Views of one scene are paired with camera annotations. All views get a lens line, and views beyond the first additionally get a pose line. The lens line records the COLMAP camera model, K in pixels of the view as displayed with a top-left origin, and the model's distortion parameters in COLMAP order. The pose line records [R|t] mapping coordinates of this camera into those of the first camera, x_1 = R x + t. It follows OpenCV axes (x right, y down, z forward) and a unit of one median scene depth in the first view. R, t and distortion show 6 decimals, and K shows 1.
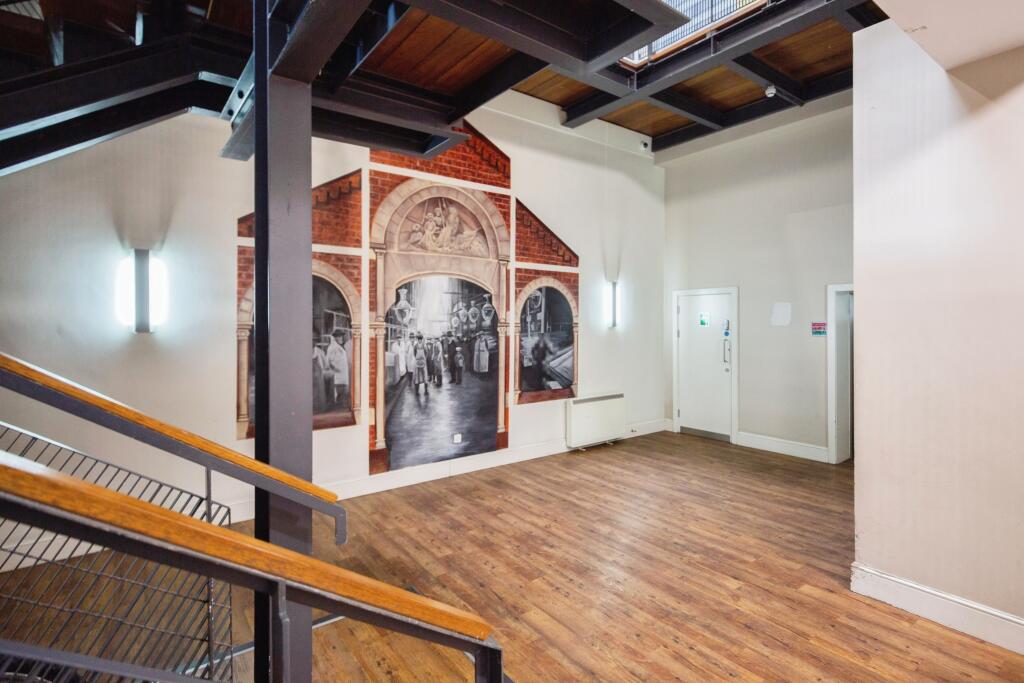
lens RADIAL K [[505.5, 0, 516.9], [0, 505.5, 325.2], [0, 0, 1]] dist [-0.001313, -0.000711]
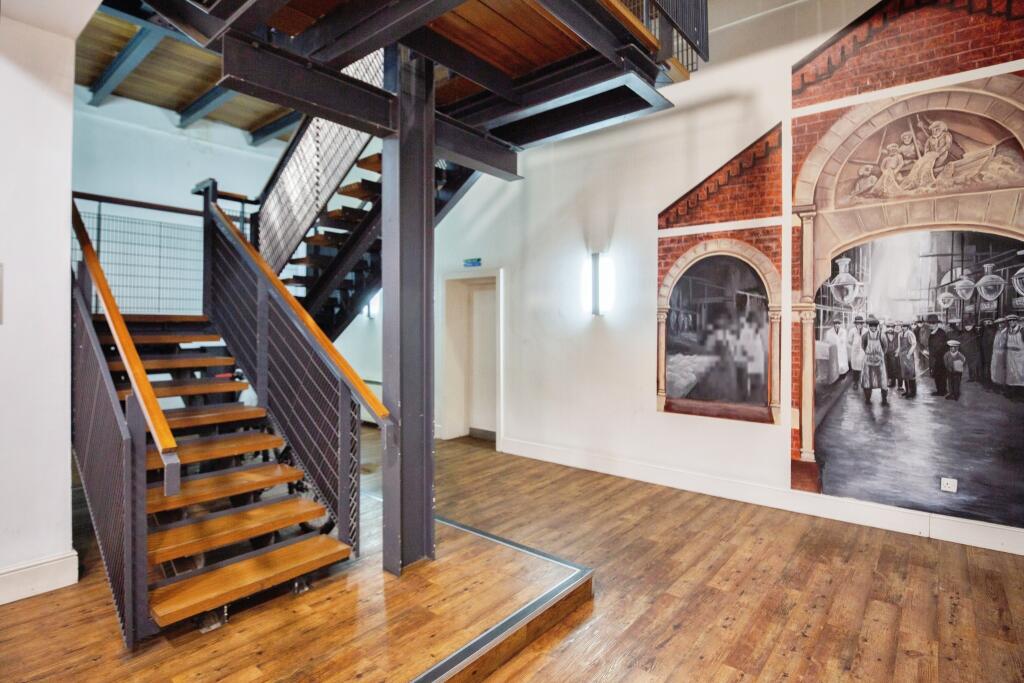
lens RADIAL K [[517.2, 0, 510.6], [0, 517.2, 322.9], [0, 0, 1]] dist [-0.030486, -0.000778]
pose [[0.222609, 0.003217, -0.974902, 0.408547], [-0.002926, 0.999992, 0.002632, 0.024062], [0.974903, 0.002267, 0.222617, 0.356710]]
